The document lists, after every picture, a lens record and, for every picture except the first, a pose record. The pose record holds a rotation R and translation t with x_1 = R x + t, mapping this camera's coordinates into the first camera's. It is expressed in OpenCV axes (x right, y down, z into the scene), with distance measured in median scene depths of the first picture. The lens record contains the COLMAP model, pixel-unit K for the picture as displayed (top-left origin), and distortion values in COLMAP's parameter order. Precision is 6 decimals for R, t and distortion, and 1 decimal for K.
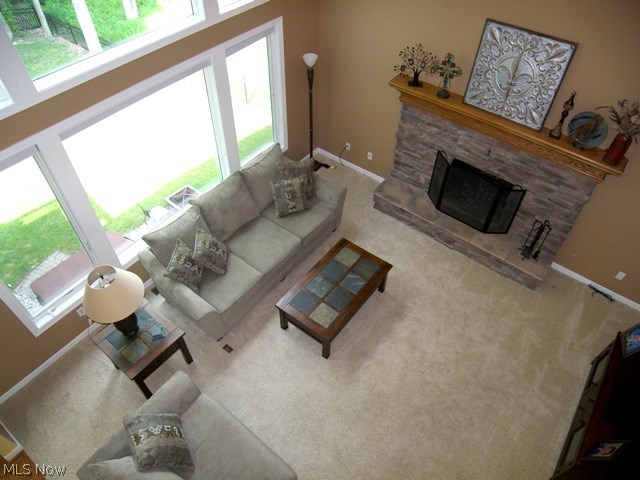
lens RADIAL K [[450.7, 0, 317.2], [0, 450.7, 237.7], [0, 0, 1]] dist [-0.088725, 0.021687]
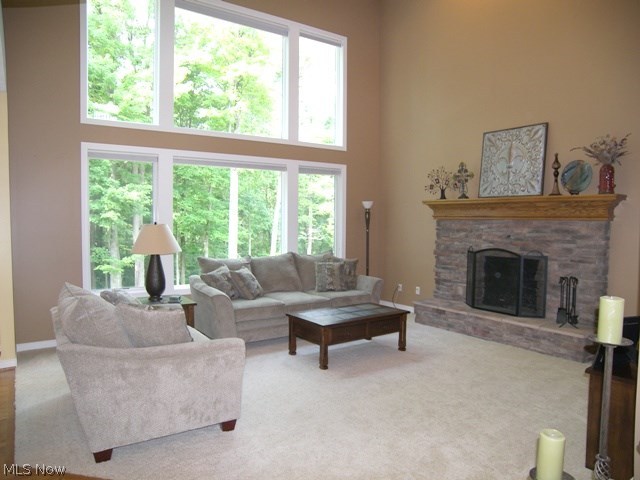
lens RADIAL K [[450.7, 0, 319.4], [0, 450.7, 240.5], [0, 0, 1]] dist [-0.088725, 0.021687]
pose [[0.954642, 0.016359, -0.297306, 0.271382], [-0.225581, 0.691464, -0.686288, 0.684869], [0.194349, 0.722226, 0.663791, 0.192258]]
